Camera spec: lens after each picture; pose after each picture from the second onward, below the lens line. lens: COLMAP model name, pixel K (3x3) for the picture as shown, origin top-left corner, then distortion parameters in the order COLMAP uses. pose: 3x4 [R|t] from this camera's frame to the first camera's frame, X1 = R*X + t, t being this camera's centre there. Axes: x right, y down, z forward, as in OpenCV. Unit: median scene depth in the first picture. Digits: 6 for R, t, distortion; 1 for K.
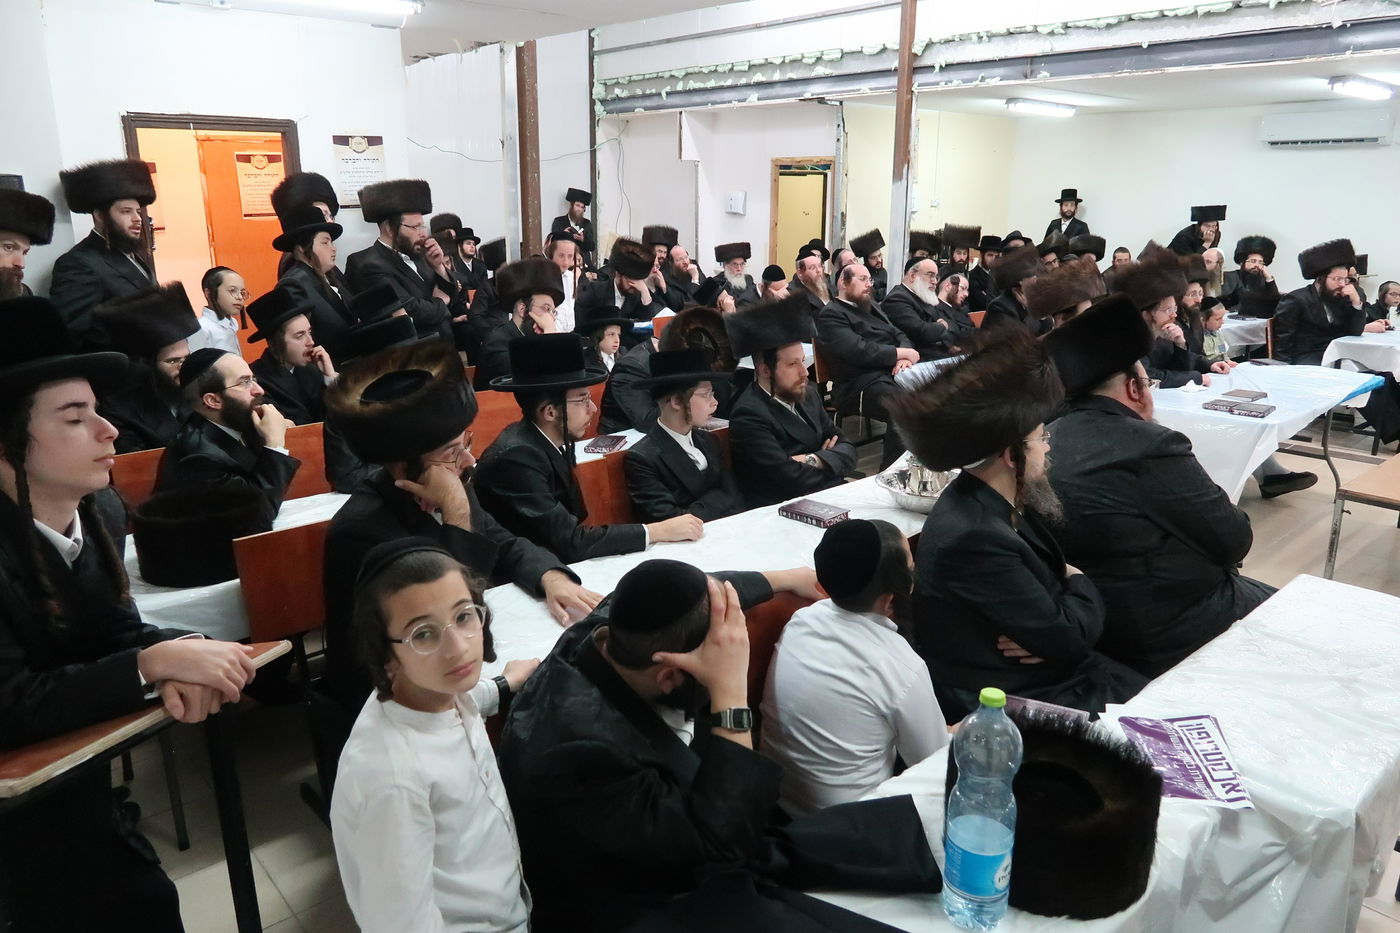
lens RADIAL K [[952.1, 0, 700.0], [0, 952.1, 466.5], [0, 0, 1]] dist [-0.010742, 0.000684]
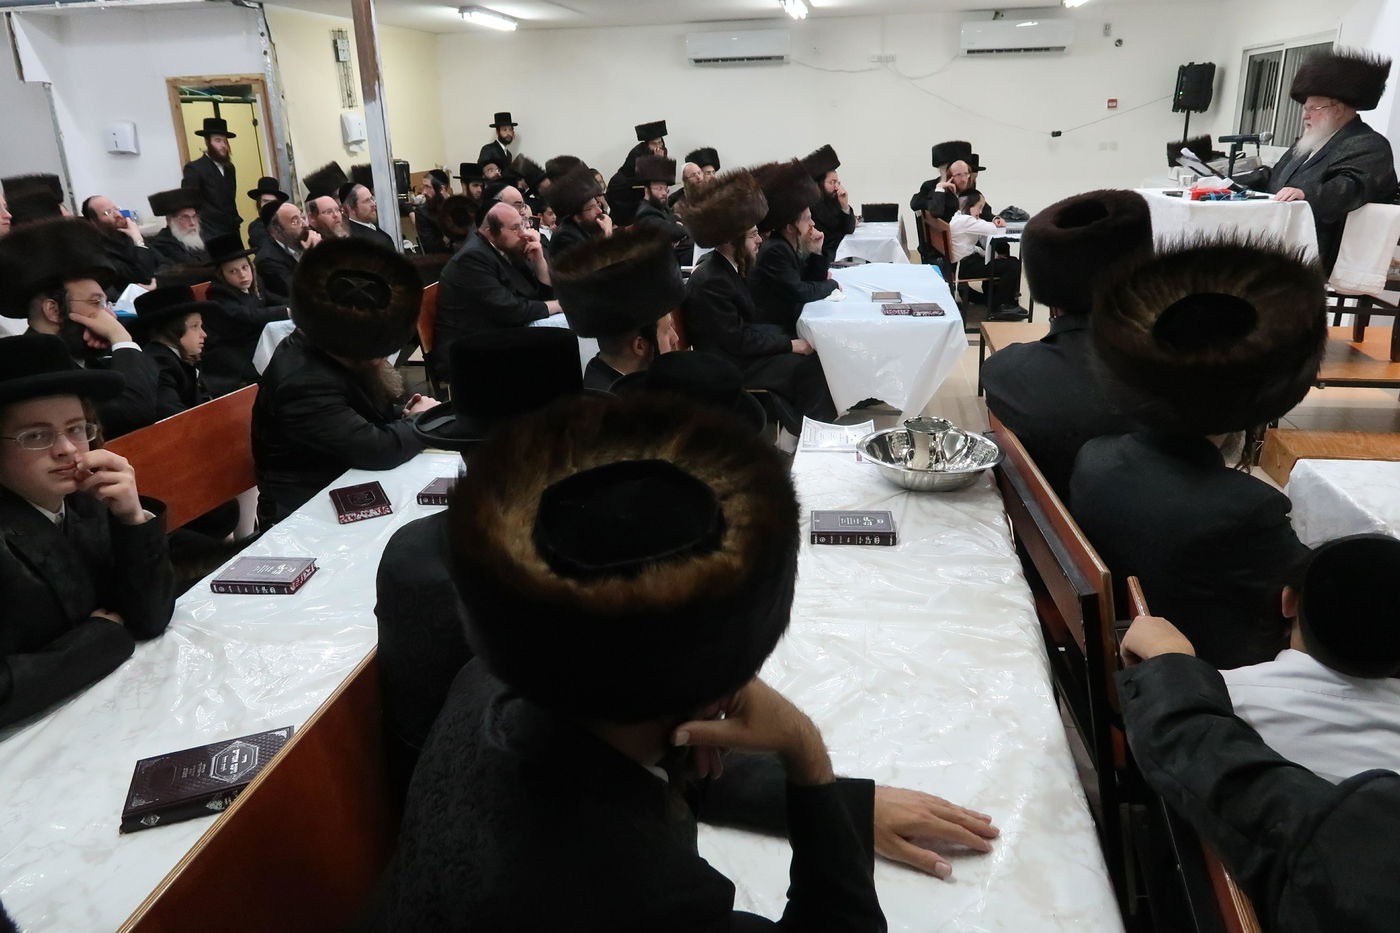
lens RADIAL K [[952.1, 0, 700.0], [0, 952.1, 466.5], [0, 0, 1]] dist [-0.010742, 0.000684]
pose [[0.793114, -0.229025, 0.564374, -0.095922], [0.192037, 0.973378, 0.125132, -0.028884], [-0.578007, 0.009137, 0.815981, 0.123706]]
